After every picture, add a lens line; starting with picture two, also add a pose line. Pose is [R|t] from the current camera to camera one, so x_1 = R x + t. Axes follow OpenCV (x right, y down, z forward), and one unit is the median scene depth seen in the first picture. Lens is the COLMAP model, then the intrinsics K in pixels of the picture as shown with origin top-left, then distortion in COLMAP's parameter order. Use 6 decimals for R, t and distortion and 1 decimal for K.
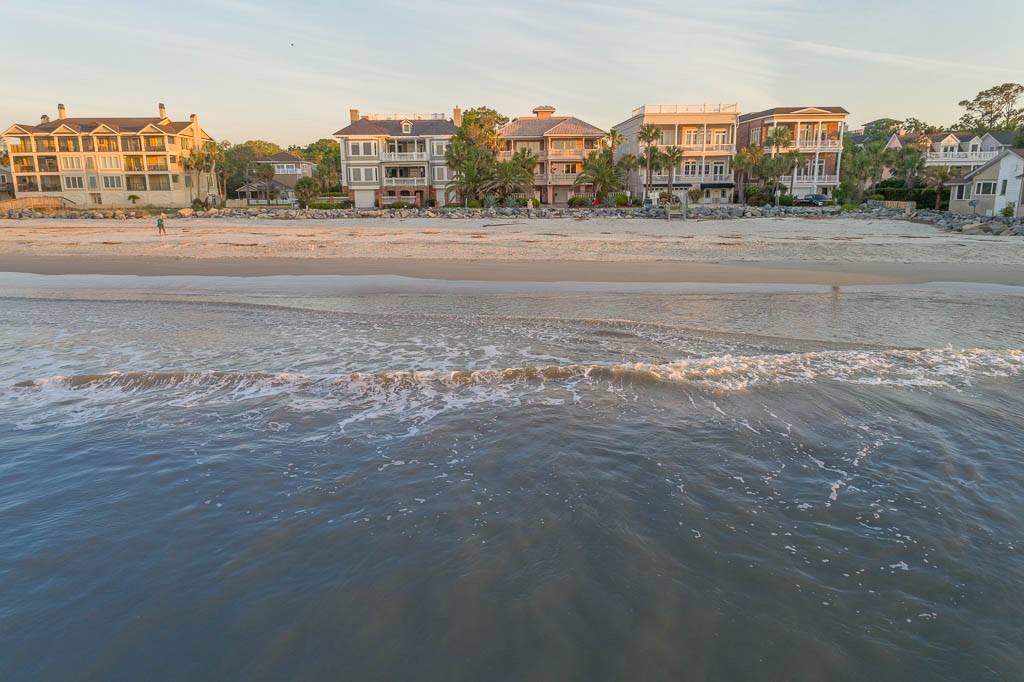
lens RADIAL K [[707.2, 0, 512.0], [0, 707.2, 341.0], [0, 0, 1]] dist [-0.002727, 0.002277]
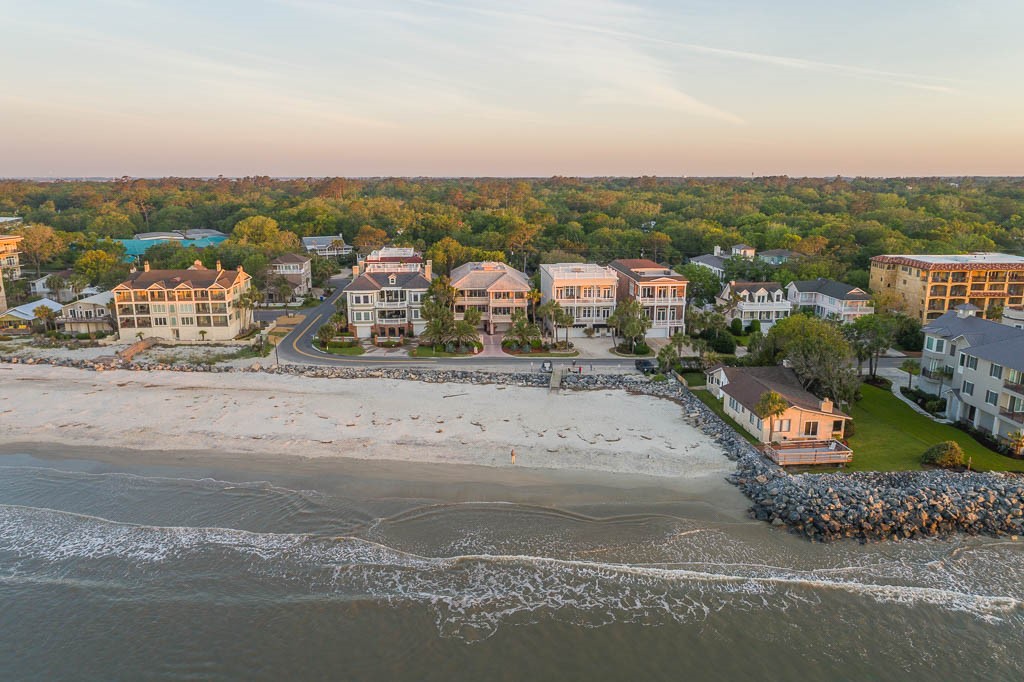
lens RADIAL K [[707.2, 0, 512.0], [0, 707.2, 341.0], [0, 0, 1]] dist [-0.002727, 0.002277]
pose [[0.999178, -0.000022, 0.040537, 0.037149], [-0.000667, 0.999855, 0.016993, -0.210058], [-0.040531, -0.017007, 0.999034, -0.468116]]
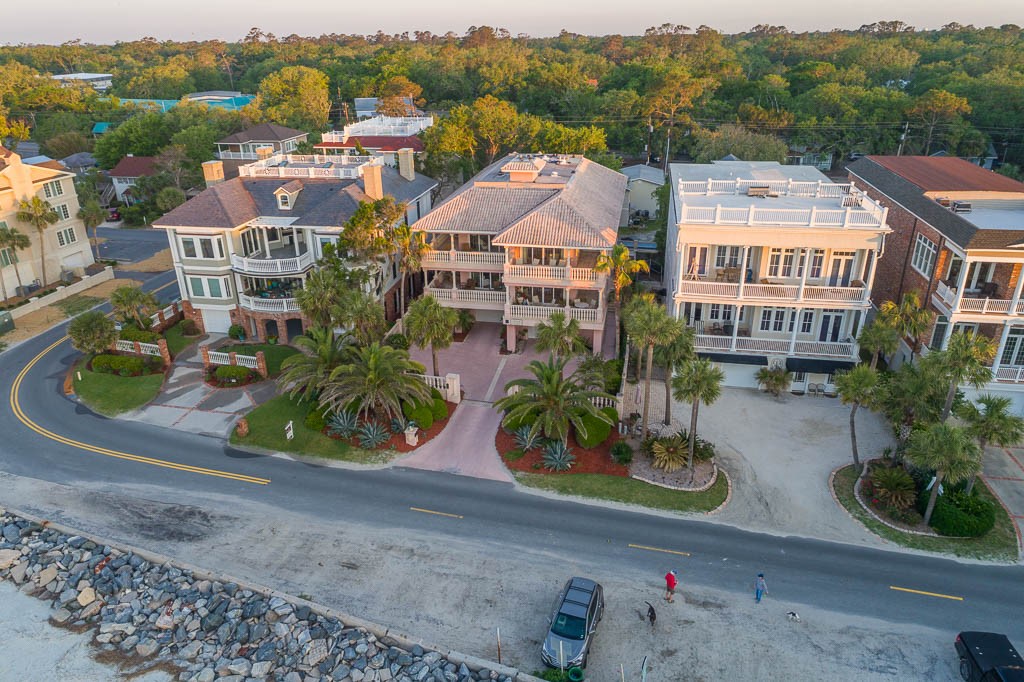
lens RADIAL K [[688.7, 0, 512.0], [0, 688.7, 341.0], [0, 0, 1]] dist [0.000181, 0.003936]
pose [[0.975418, 0.085612, -0.203054, 0.171499], [-0.042790, 0.977493, 0.206581, -0.324906], [0.216170, -0.192814, 0.957128, 0.479651]]
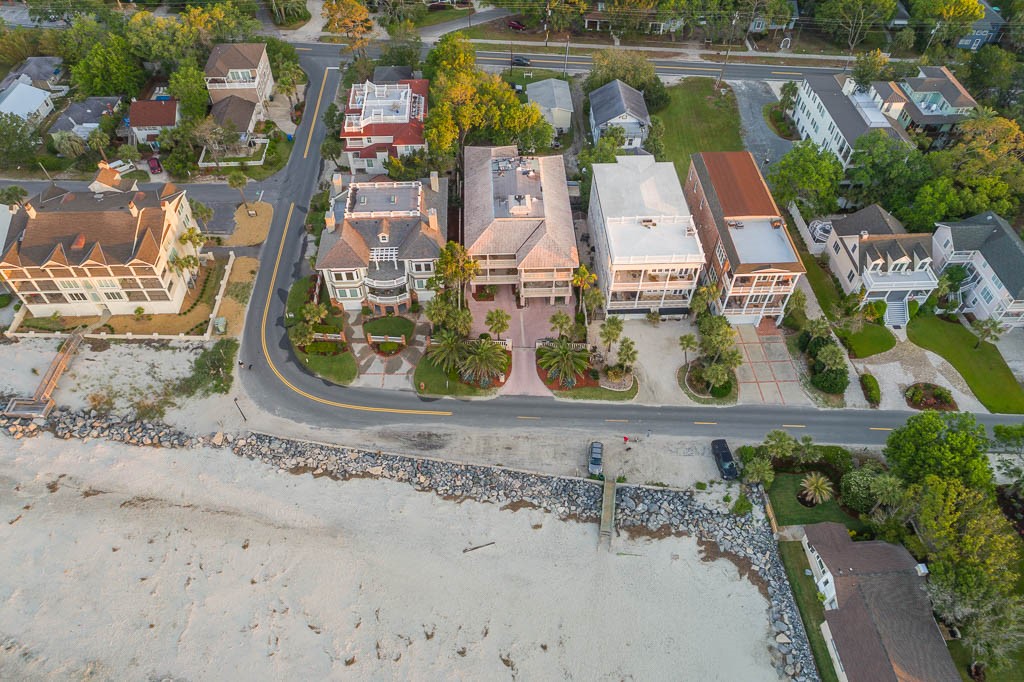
lens RADIAL K [[688.7, 0, 512.0], [0, 688.7, 341.0], [0, 0, 1]] dist [0.000181, 0.003936]
pose [[0.999741, 0.005536, 0.022092, 0.014915], [-0.017844, 0.793148, 0.608768, -0.819757], [-0.014153, -0.609004, 0.793041, 0.123136]]
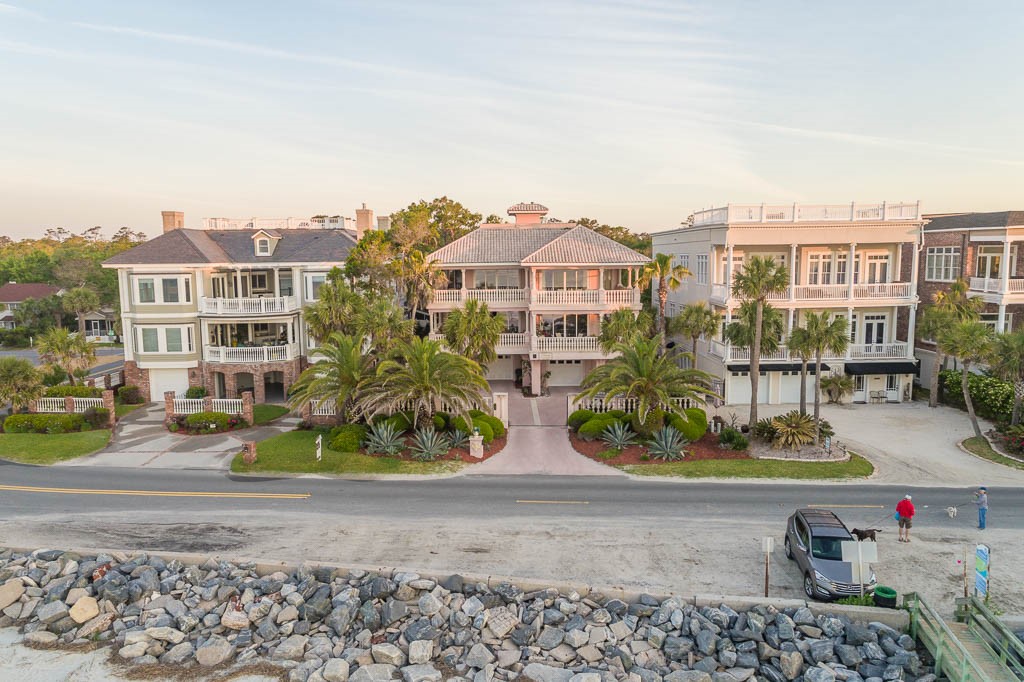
lens RADIAL K [[688.7, 0, 512.0], [0, 688.7, 341.0], [0, 0, 1]] dist [0.000181, 0.003936]
pose [[0.999694, 0.002903, -0.024548, 0.050011], [-0.005135, 0.995804, -0.091369, -0.191532], [0.024180, 0.091467, 0.995515, 0.518506]]
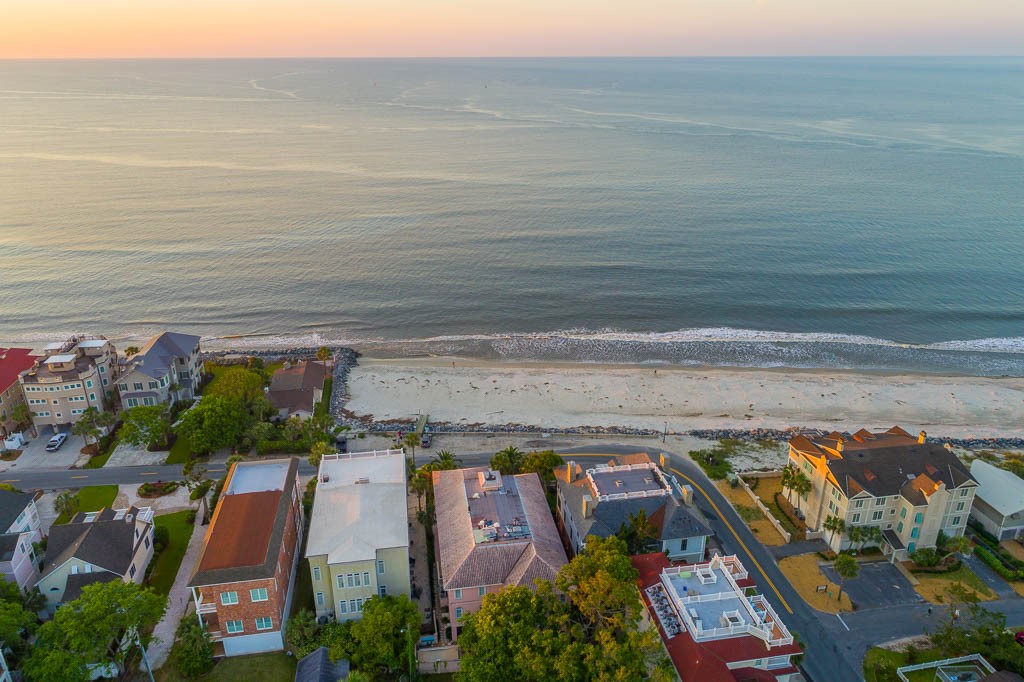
lens RADIAL K [[707.2, 0, 512.0], [0, 707.2, 341.0], [0, 0, 1]] dist [-0.002727, 0.002277]
pose [[-0.992021, 0.057800, -0.112041, 0.122983], [-0.015485, 0.826118, 0.563285, -1.120161], [0.125117, 0.560525, -0.818631, 1.821468]]
